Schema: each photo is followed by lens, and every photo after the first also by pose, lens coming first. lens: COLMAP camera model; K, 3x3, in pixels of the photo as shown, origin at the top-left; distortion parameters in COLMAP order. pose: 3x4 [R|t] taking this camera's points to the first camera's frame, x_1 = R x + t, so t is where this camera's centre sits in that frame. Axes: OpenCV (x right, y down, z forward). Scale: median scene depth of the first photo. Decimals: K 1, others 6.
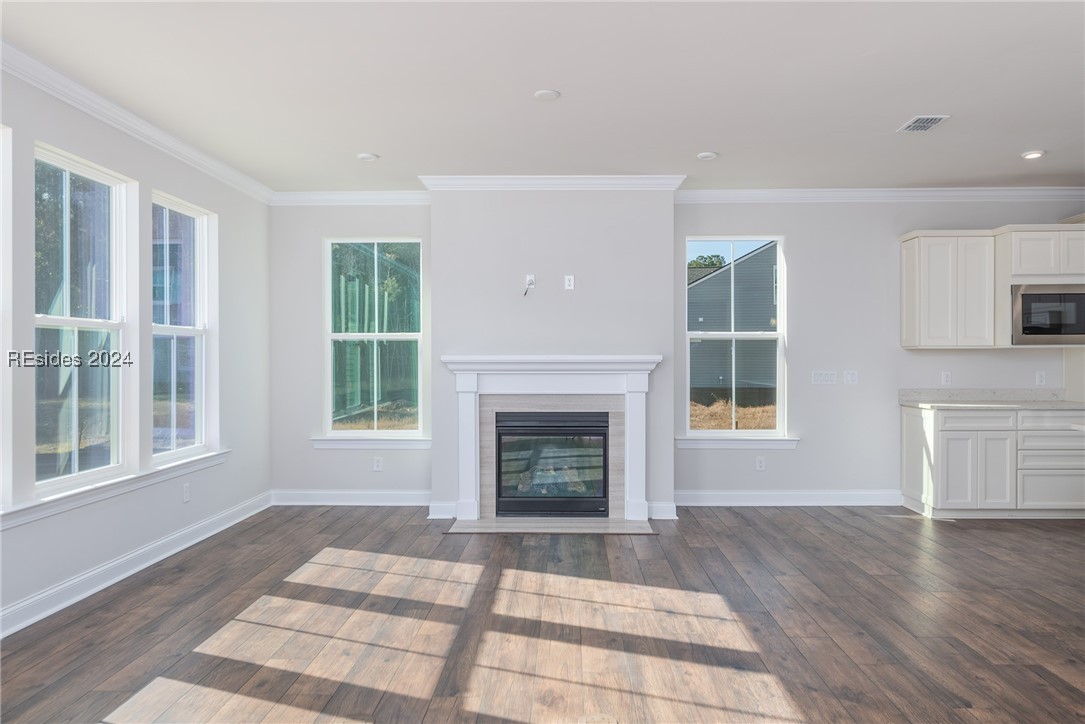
lens RADIAL K [[746.0, 0, 550.6], [0, 746.0, 359.2], [0, 0, 1]] dist [0.000722, -0.000194]
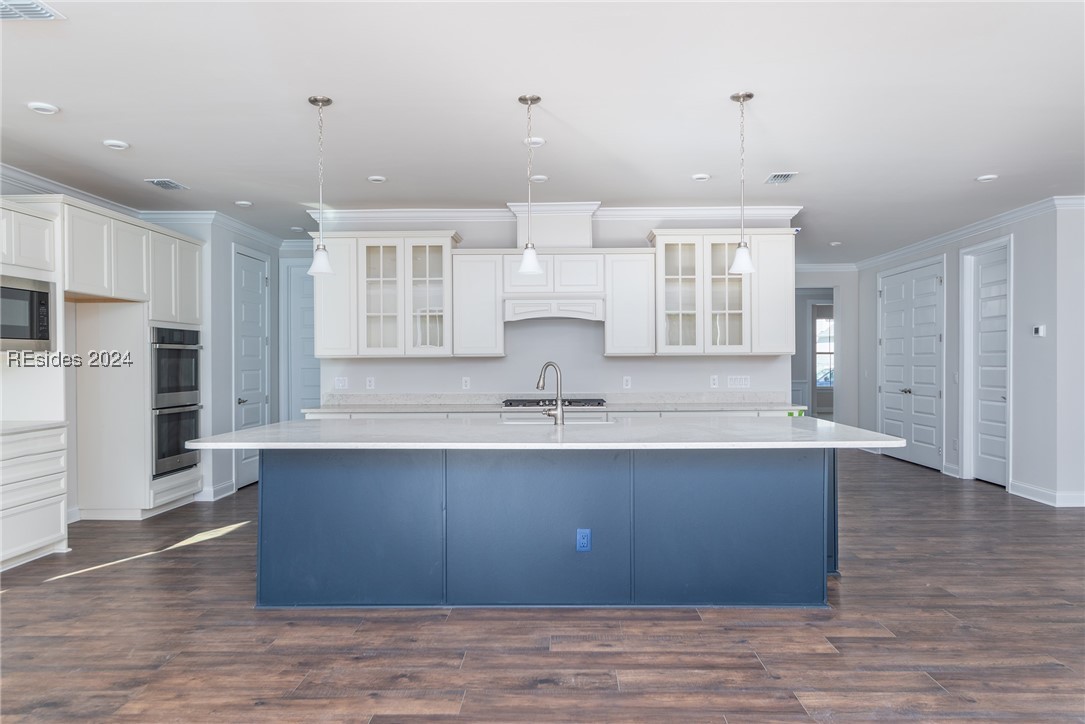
lens RADIAL K [[731.2, 0, 545.4], [0, 731.2, 365.8], [0, 0, 1]] dist [-0.003754, 0.000877]
pose [[-0.016412, -0.005818, 0.999848, -0.104265], [0.009041, 0.999941, 0.005967, -0.002782], [-0.999824, 0.009138, -0.016359, 0.403999]]
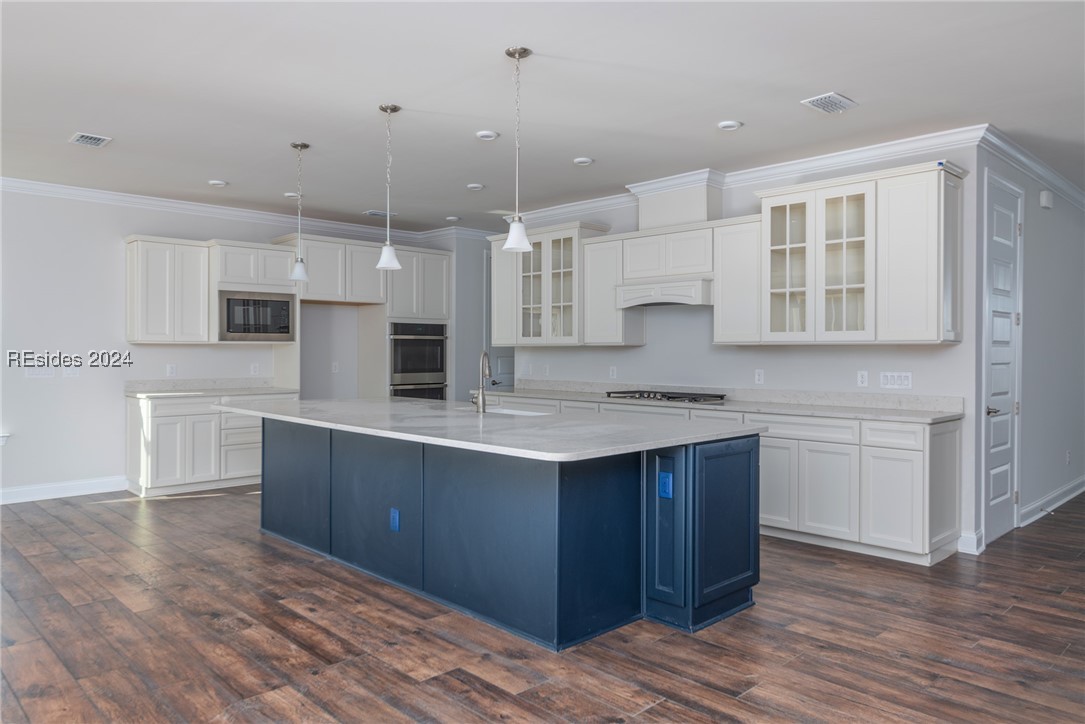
lens RADIAL K [[746.0, 0, 547.2], [0, 746.0, 354.0], [0, 0, 1]] dist [0.000722, -0.000194]
pose [[0.691901, -0.001199, 0.721991, 0.127284], [0.000501, 0.999999, 0.001181, 0.000285], [-0.721992, -0.000456, 0.691901, -0.191272]]
